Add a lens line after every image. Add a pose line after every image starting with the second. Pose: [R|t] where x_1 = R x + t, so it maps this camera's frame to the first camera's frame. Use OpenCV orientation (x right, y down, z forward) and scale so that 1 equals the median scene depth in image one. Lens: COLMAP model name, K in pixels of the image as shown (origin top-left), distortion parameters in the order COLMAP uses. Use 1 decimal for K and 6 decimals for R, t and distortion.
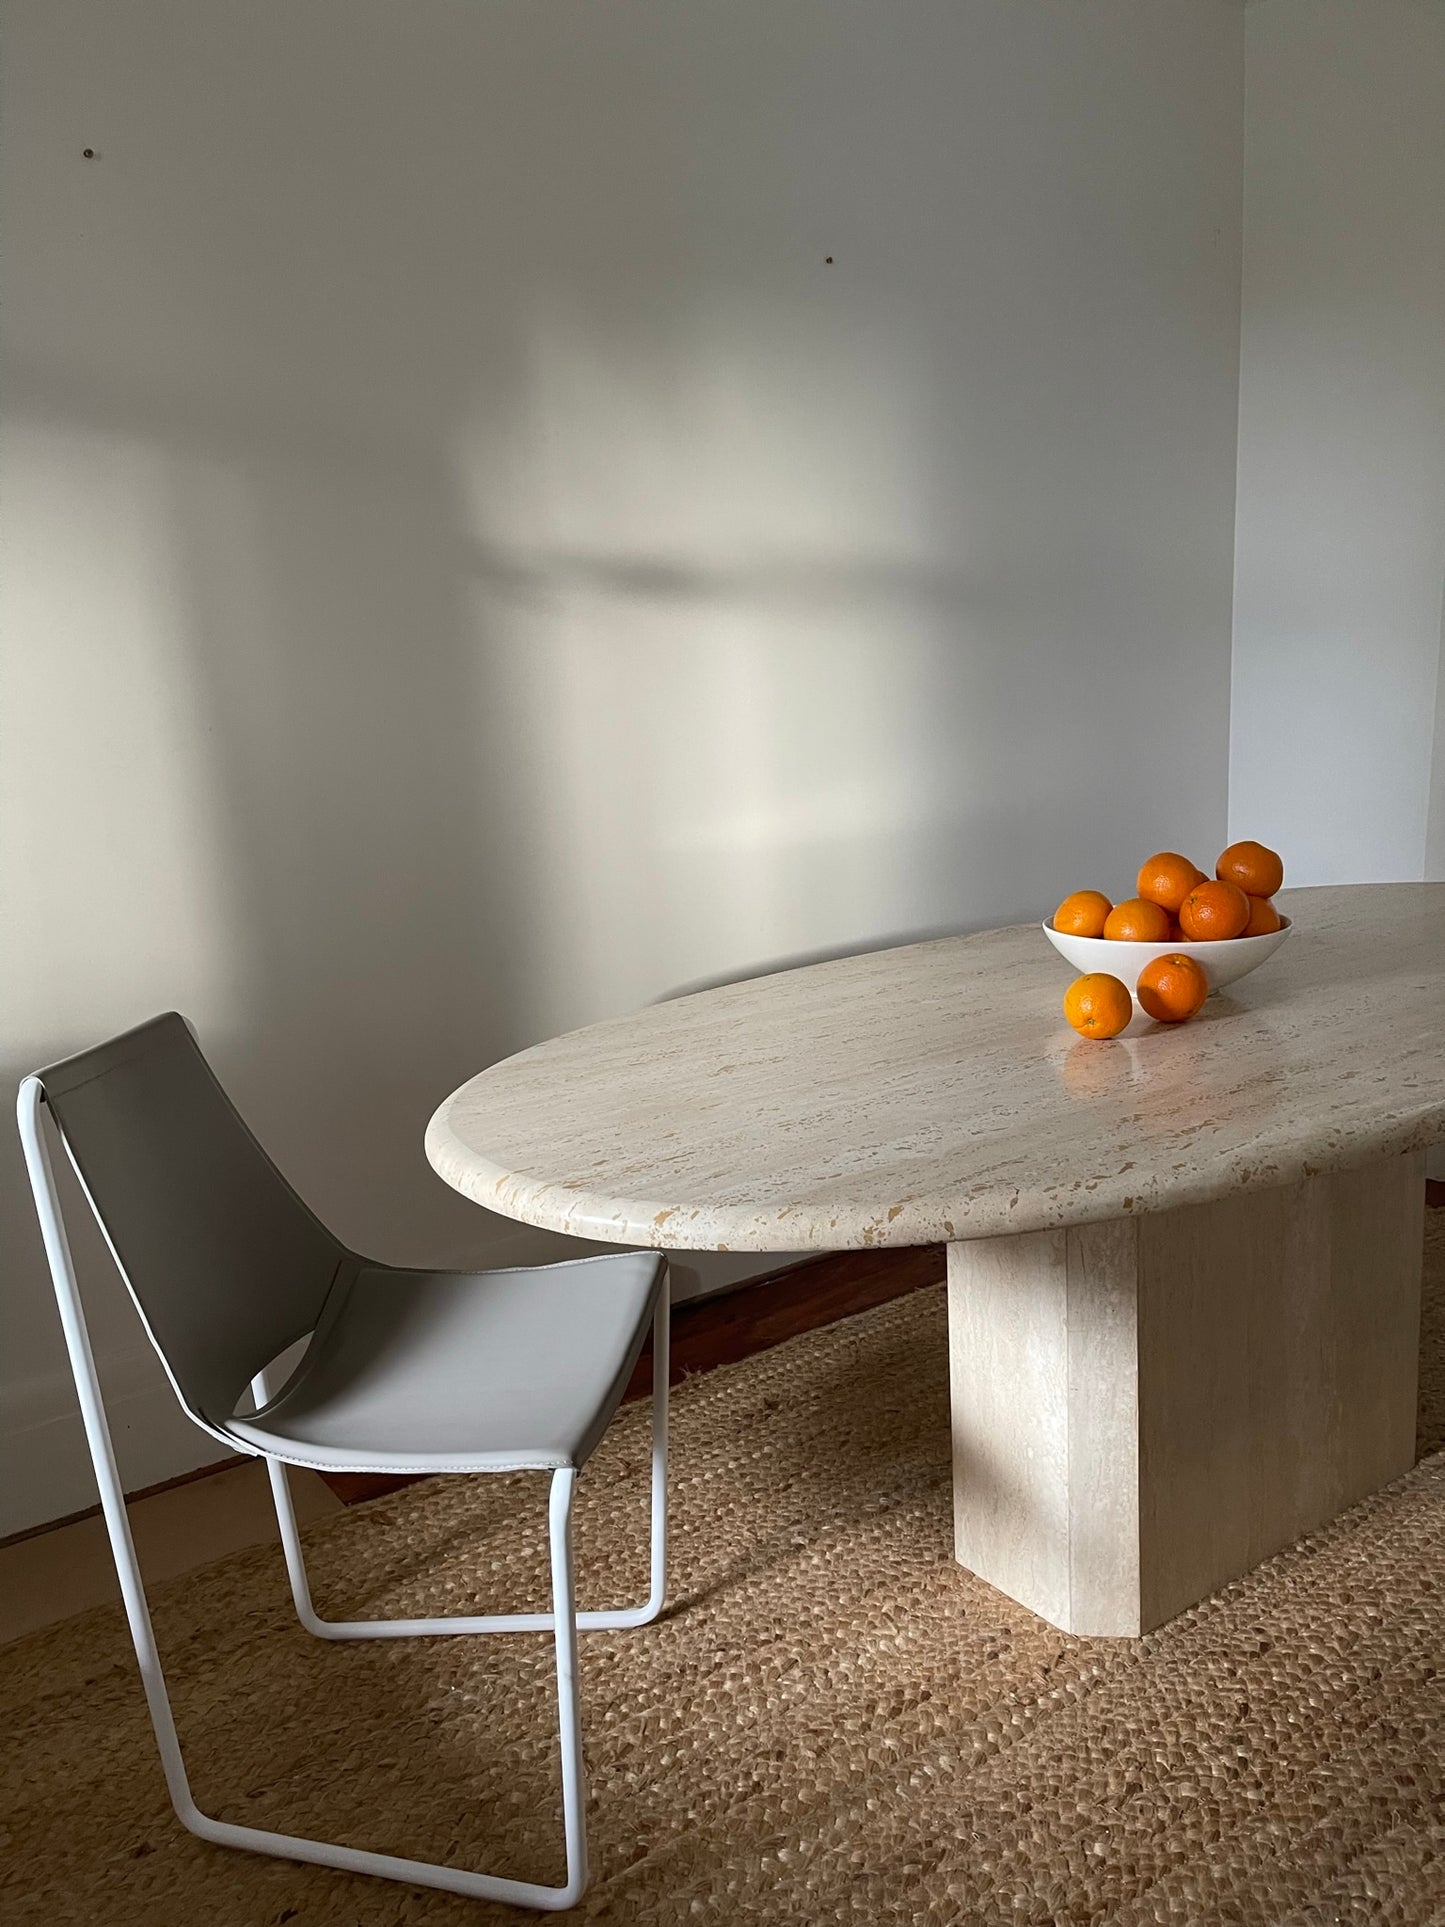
lens RADIAL K [[1442.8, 0, 708.9], [0, 1442.8, 970.1], [0, 0, 1]] dist [0.084558, -0.115038]
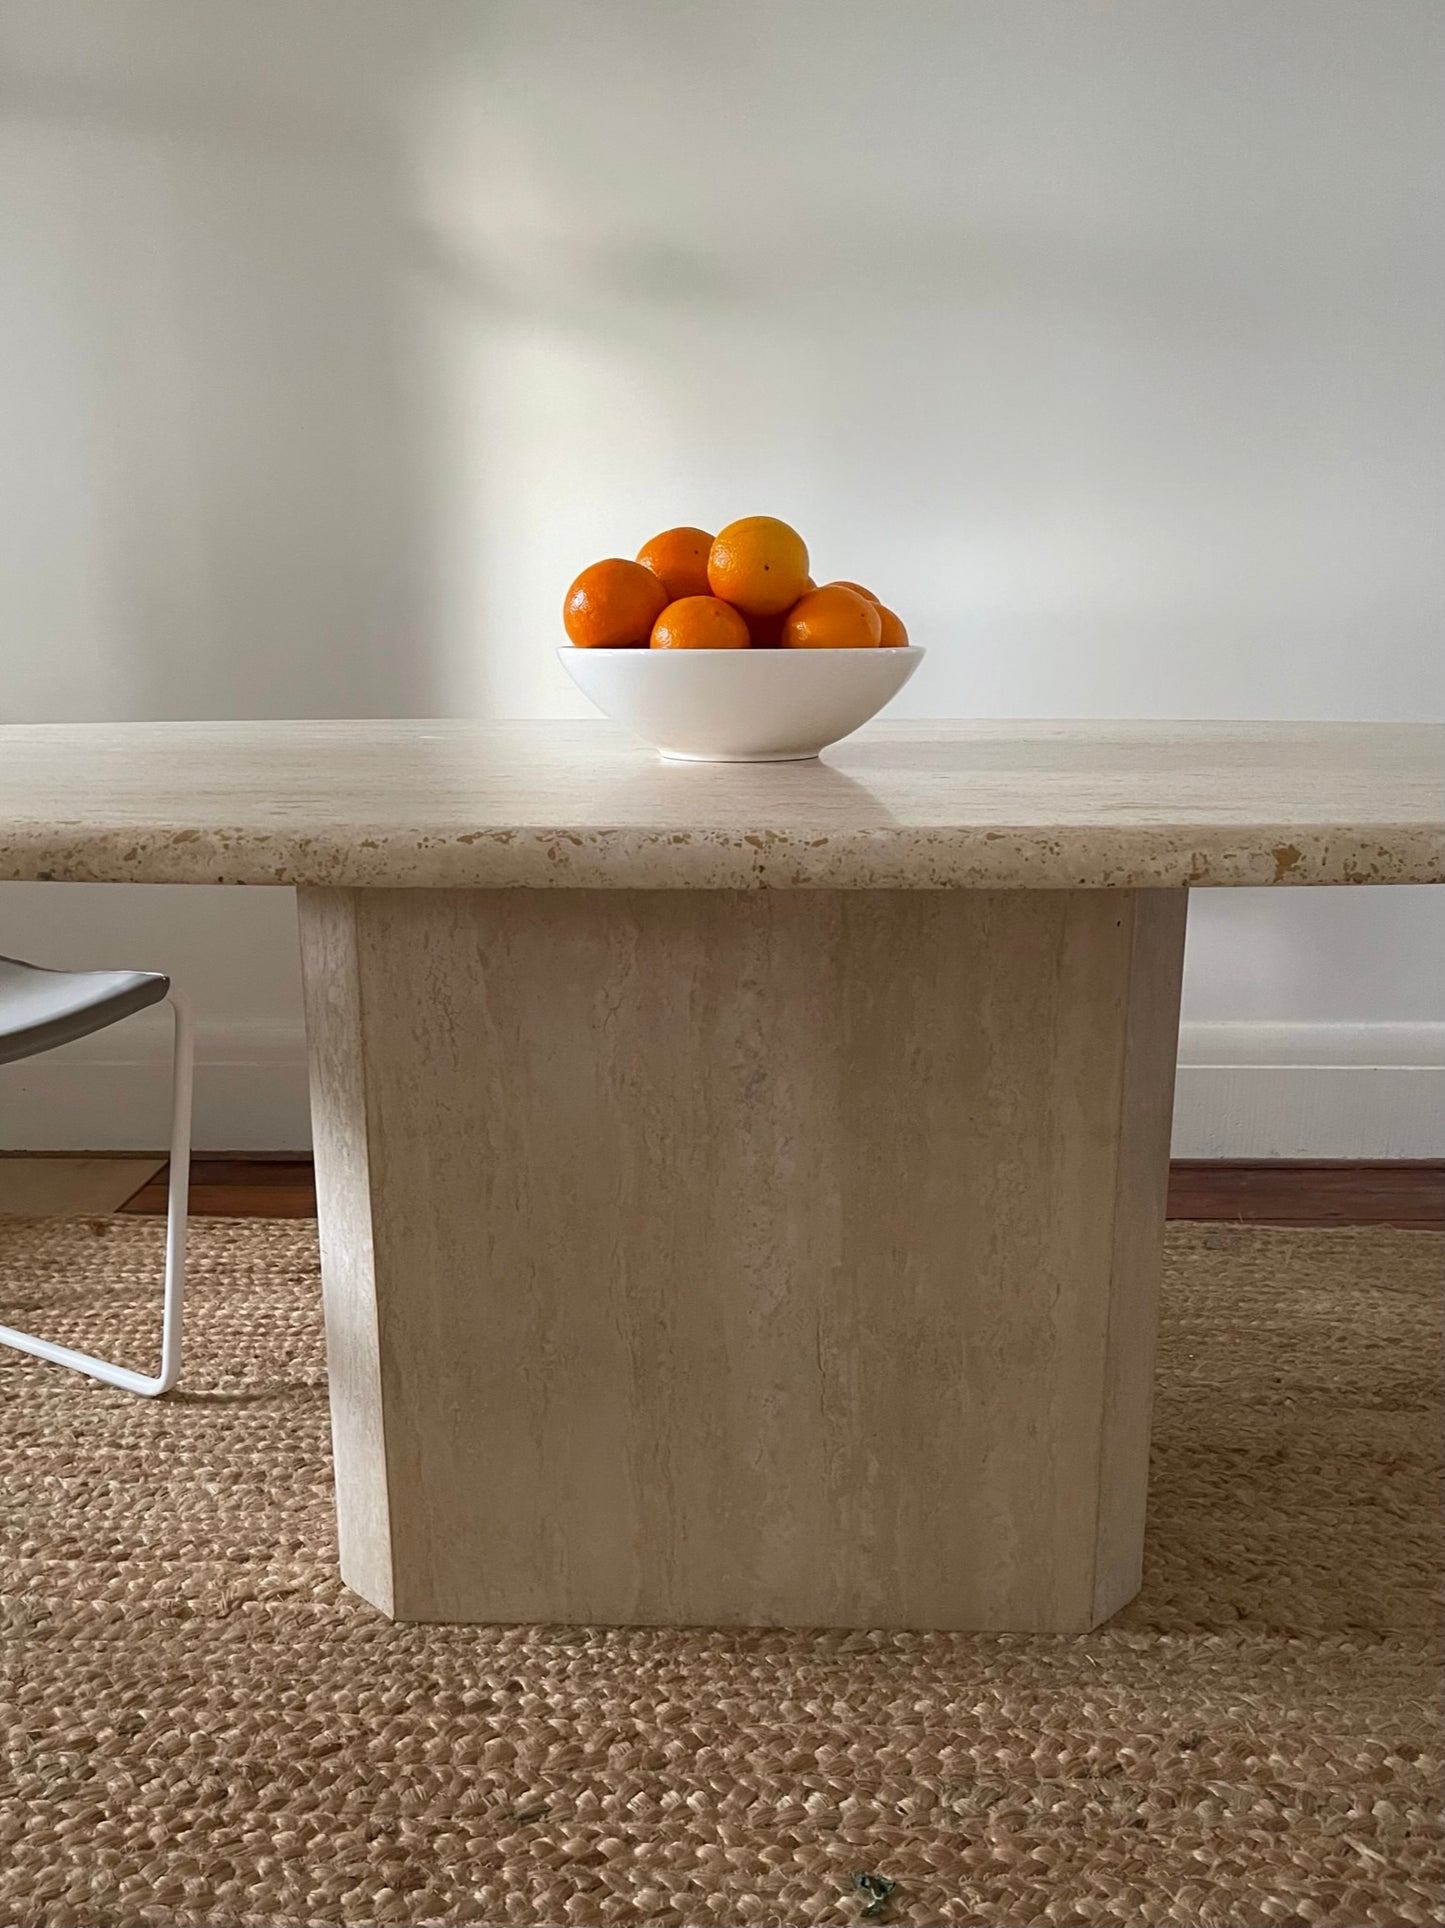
lens RADIAL K [[1470.0, 0, 699.7], [0, 1470.0, 980.0], [0, 0, 1]] dist [0.124503, -0.183923]
pose [[0.796607, 0.186740, -0.574931, 0.811592], [-0.155383, 0.982387, 0.103788, 0.048468], [0.584186, 0.006656, 0.811592, 0.510550]]
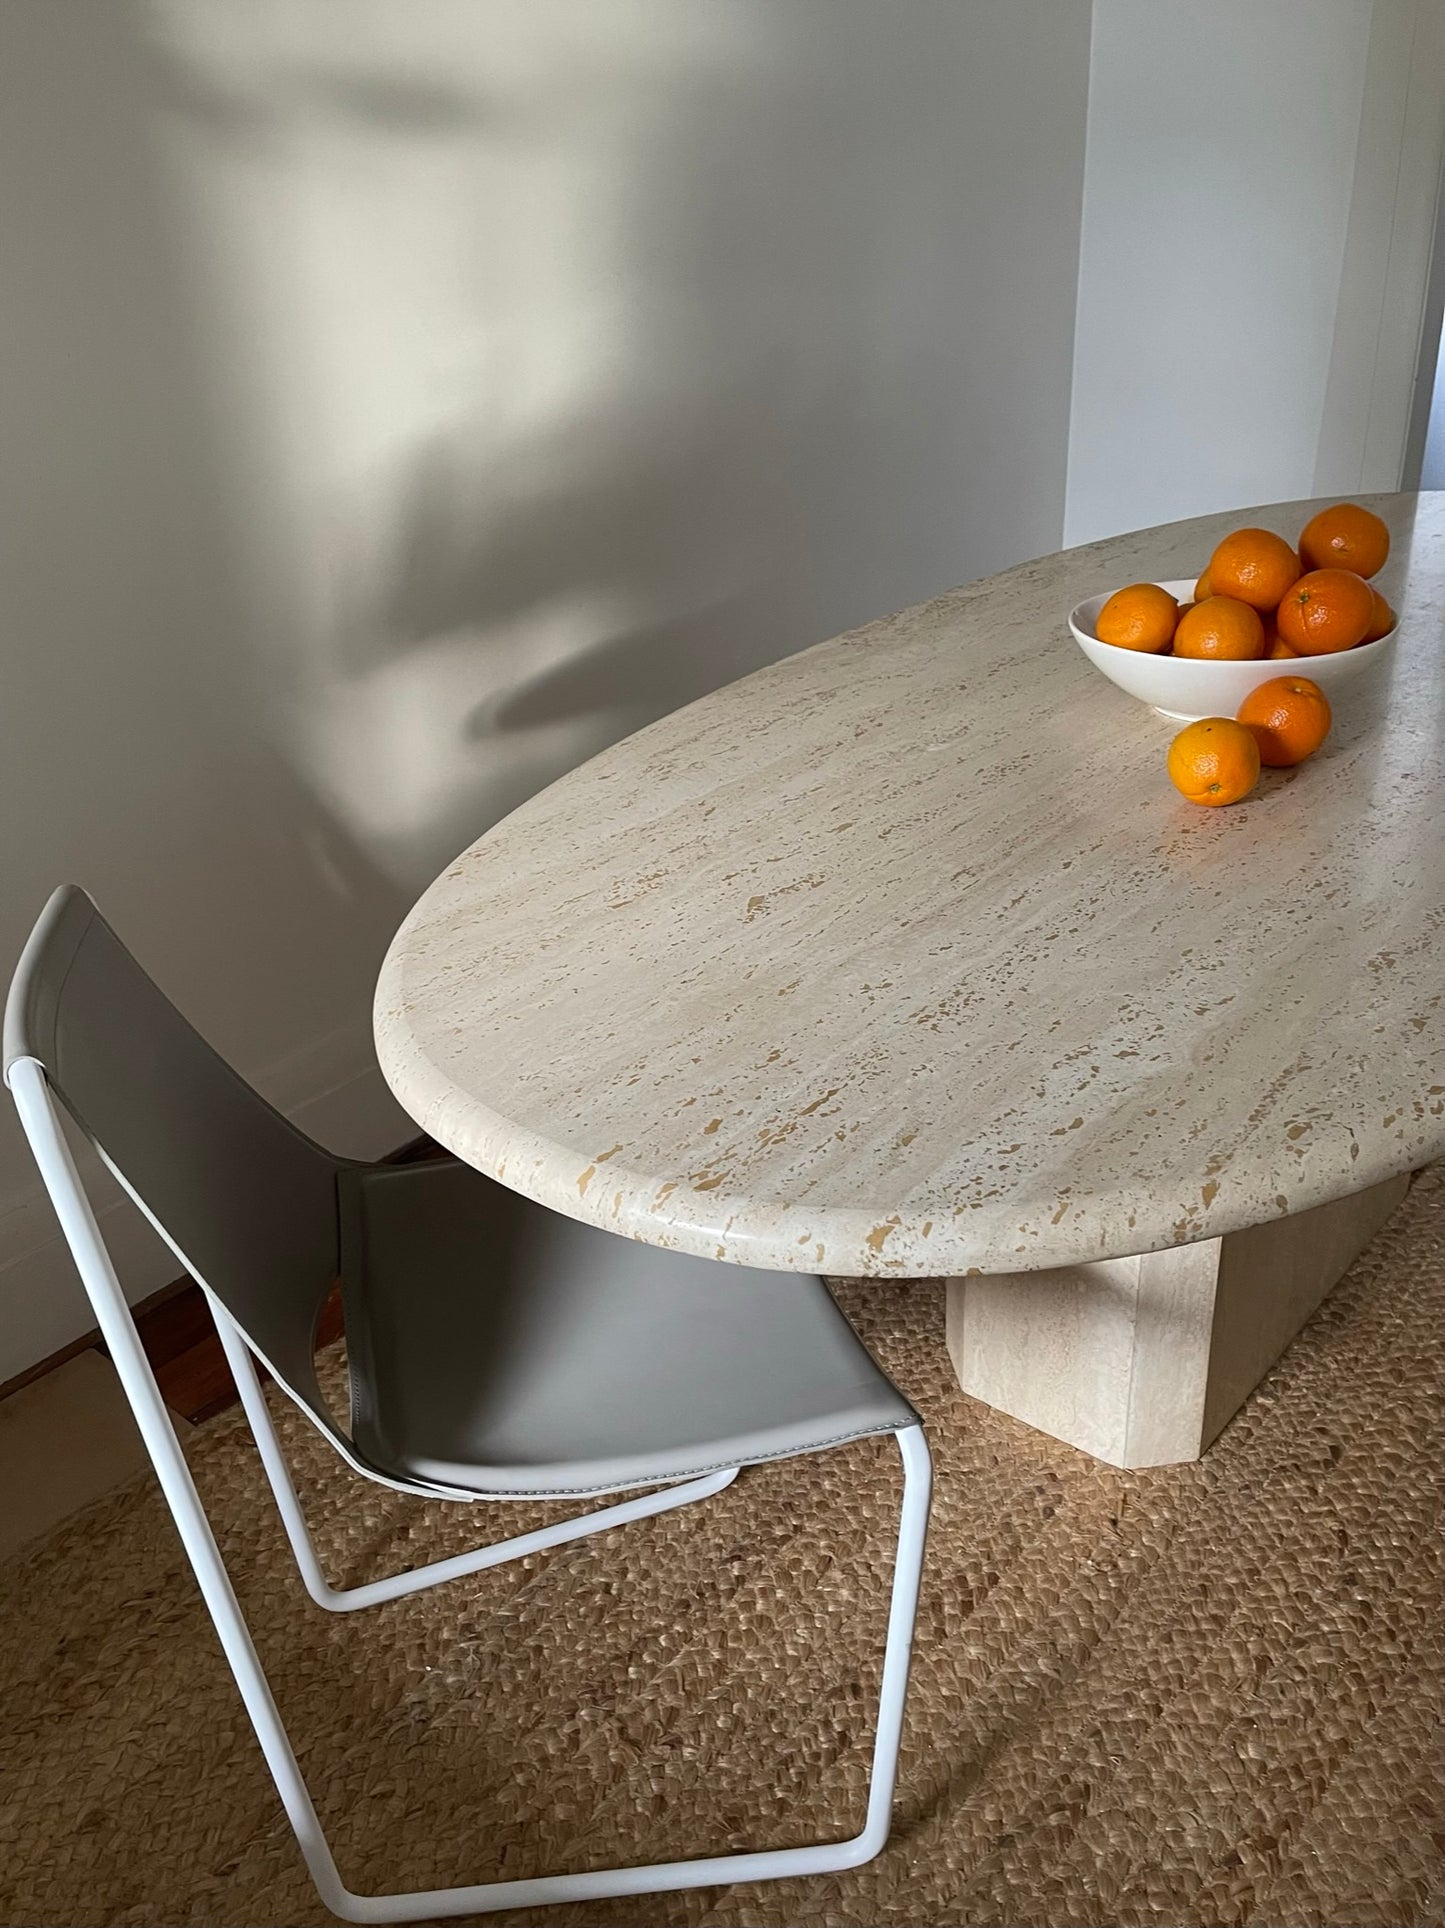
lens RADIAL K [[1604.7, 0, 633.6], [0, 1604.7, 967.1], [0, 0, 1]] dist [0.035029, -0.019156]
pose [[0.976377, -0.114674, 0.183133, -0.187518], [0.063499, 0.962405, 0.264093, -0.110258], [-0.206532, -0.246225, 0.946952, 0.236986]]
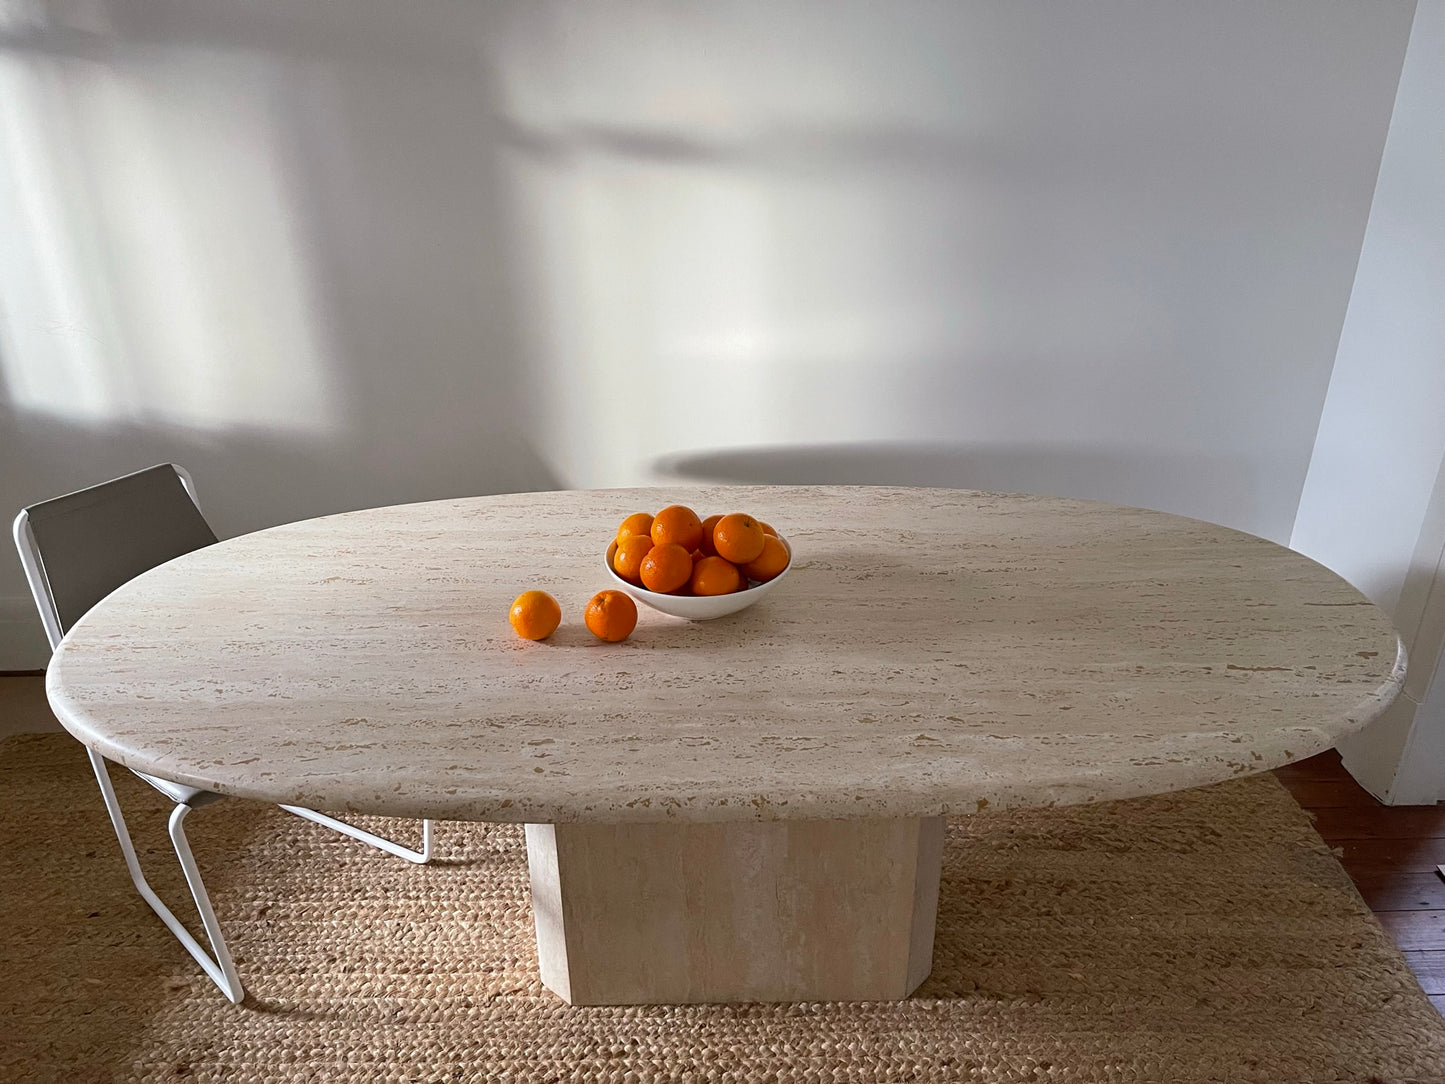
lens RADIAL K [[1081.9, 0, 709.3], [0, 1081.9, 548.6], [0, 0, 1]] dist [0.084558, -0.115038]
pose [[0.822450, 0.288143, -0.490458, 0.856457], [-0.142939, 0.939234, 0.312103, -0.362286], [0.550585, -0.186584, 0.813660, 0.271428]]
